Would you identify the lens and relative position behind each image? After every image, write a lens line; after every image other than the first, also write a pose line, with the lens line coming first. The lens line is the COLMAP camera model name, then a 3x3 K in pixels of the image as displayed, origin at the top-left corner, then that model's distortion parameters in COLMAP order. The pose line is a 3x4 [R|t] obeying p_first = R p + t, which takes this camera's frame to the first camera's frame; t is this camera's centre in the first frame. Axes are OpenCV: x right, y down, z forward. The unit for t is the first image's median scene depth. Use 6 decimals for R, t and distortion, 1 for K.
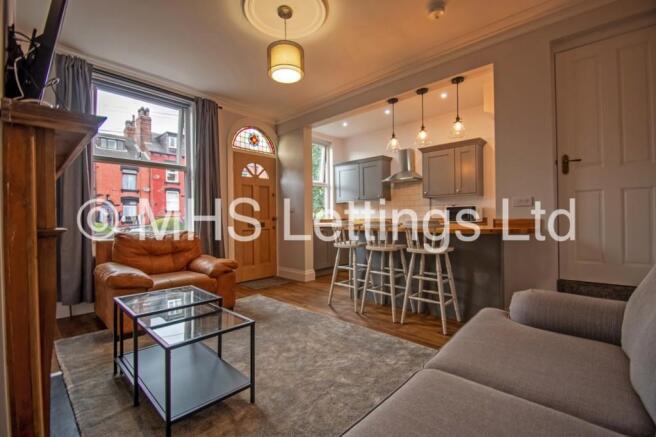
lens RADIAL K [[296.0, 0, 322.8], [0, 296.0, 219.6], [0, 0, 1]] dist [0.009868, -0.000213]
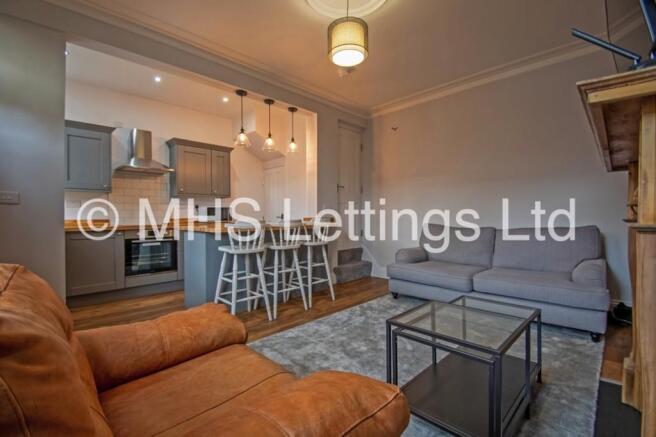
lens RADIAL K [[302.1, 0, 329.1], [0, 302.1, 216.9], [0, 0, 1]] dist [0.010206, -0.016266]
pose [[0.008995, 0.012150, 0.999886, -0.559360], [0.012058, 0.999852, -0.012258, 0.006869], [-0.999887, 0.012167, 0.008847, 0.559928]]
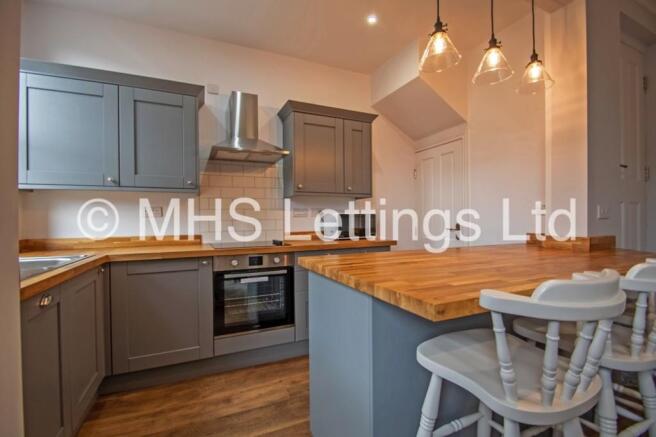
lens RADIAL K [[296.0, 0, 322.8], [0, 296.0, 219.6], [0, 0, 1]] dist [0.009868, -0.000213]
pose [[0.363799, 0.008541, 0.931438, -0.145573], [0.008206, 0.999890, -0.012374, -0.022308], [-0.931441, 0.012145, 0.363689, 0.775658]]
